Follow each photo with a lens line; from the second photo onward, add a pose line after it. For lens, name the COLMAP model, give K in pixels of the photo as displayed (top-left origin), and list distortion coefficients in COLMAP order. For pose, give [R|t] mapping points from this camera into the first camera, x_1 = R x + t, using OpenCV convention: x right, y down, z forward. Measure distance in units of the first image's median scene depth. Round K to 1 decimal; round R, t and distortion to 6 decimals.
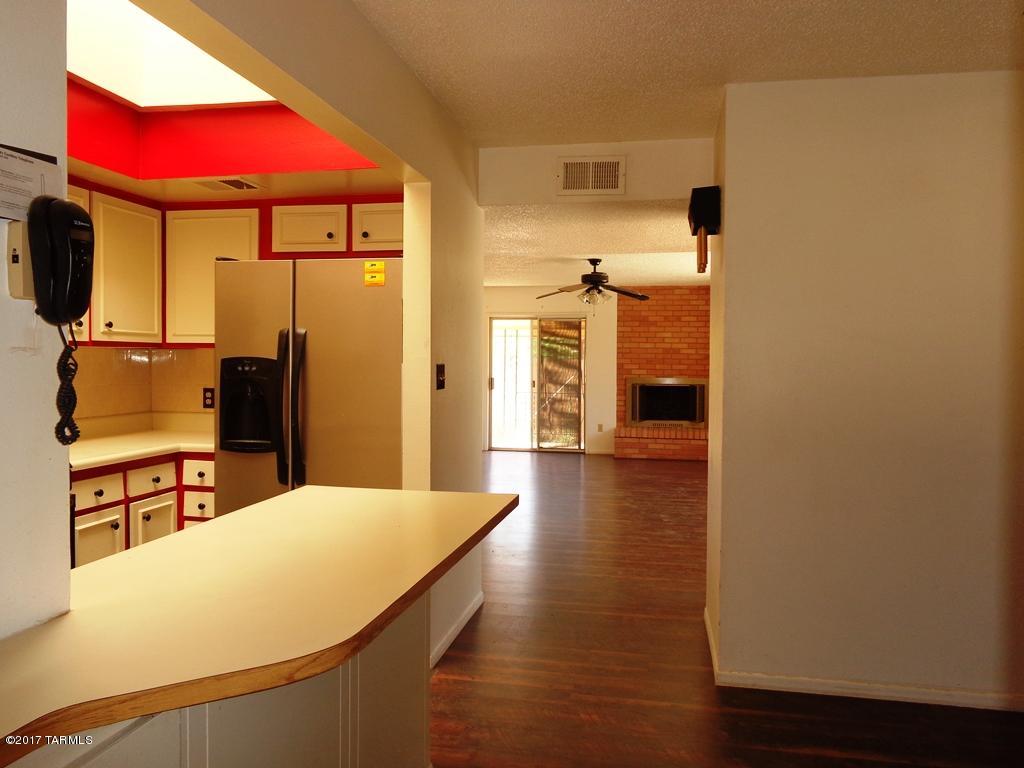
lens RADIAL K [[760.0, 0, 513.3], [0, 760.0, 381.5], [0, 0, 1]] dist [-0.008217, -0.002388]
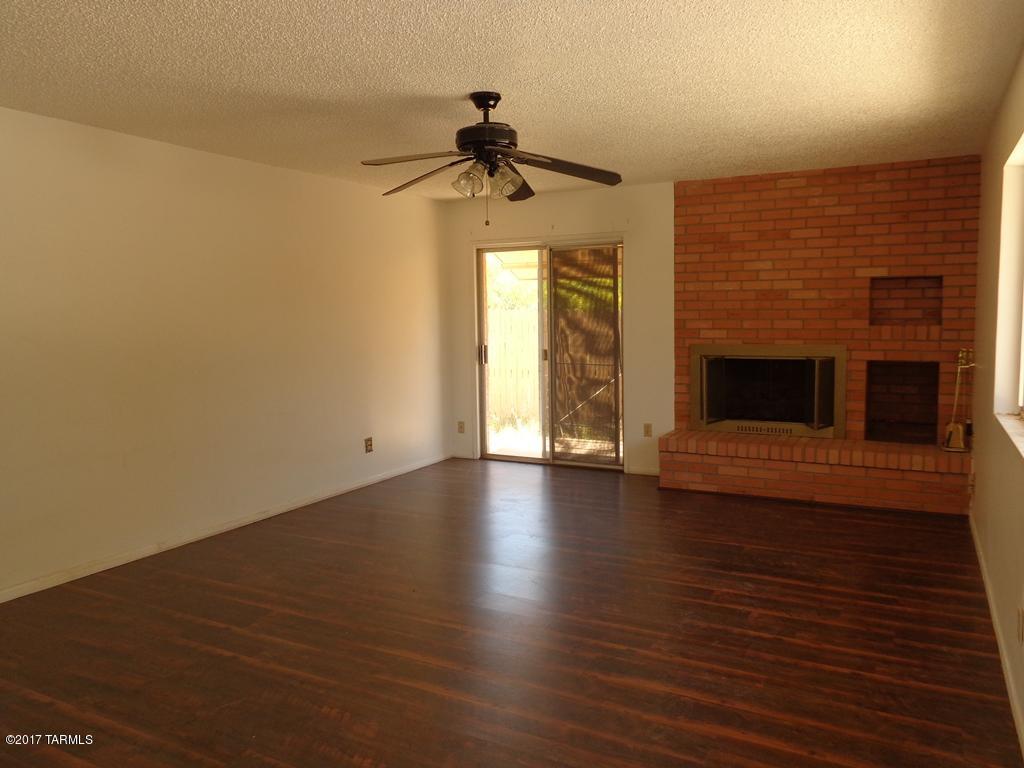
lens RADIAL K [[760.0, 0, 513.0], [0, 760.0, 379.5], [0, 0, 1]] dist [-0.008217, -0.002388]
pose [[0.958263, 0.002909, -0.285873, 0.185021], [0.015373, 0.997977, 0.061686, -0.015951], [0.285474, -0.063506, 0.956280, 0.420630]]
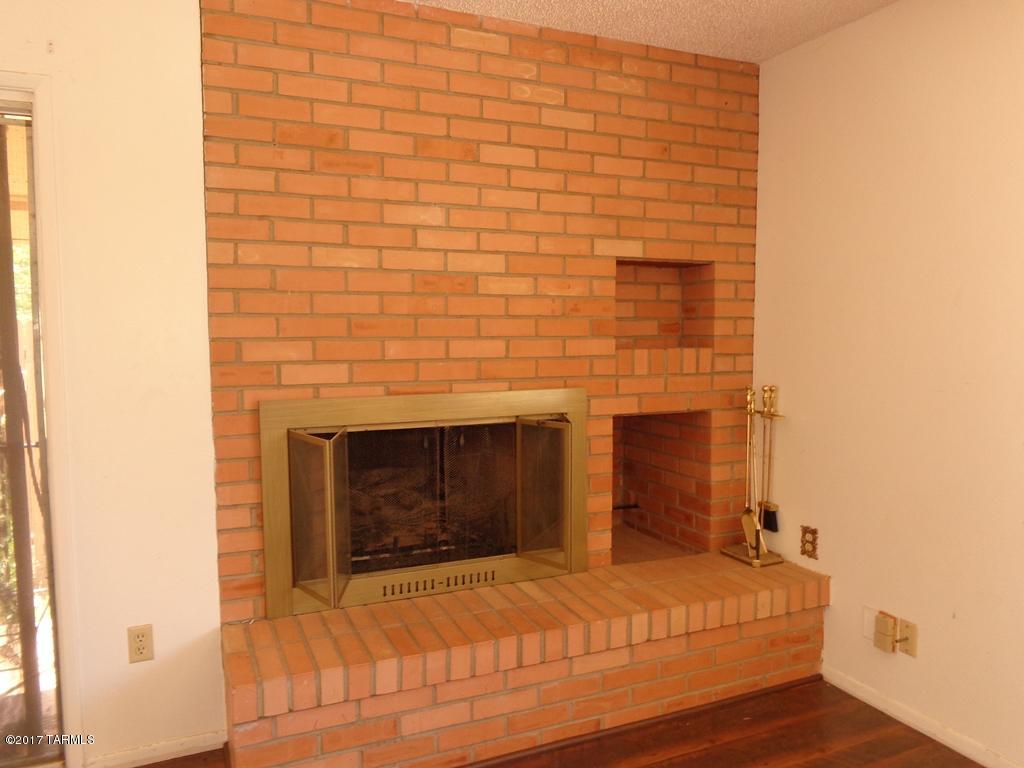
lens RADIAL K [[760.0, 0, 512.7], [0, 760.0, 381.7], [0, 0, 1]] dist [-0.008217, -0.002388]
pose [[0.814989, -0.054533, 0.576905, 0.082303], [0.025044, 0.997947, 0.058954, -0.022428], [-0.578935, -0.033599, 0.814681, 0.782570]]
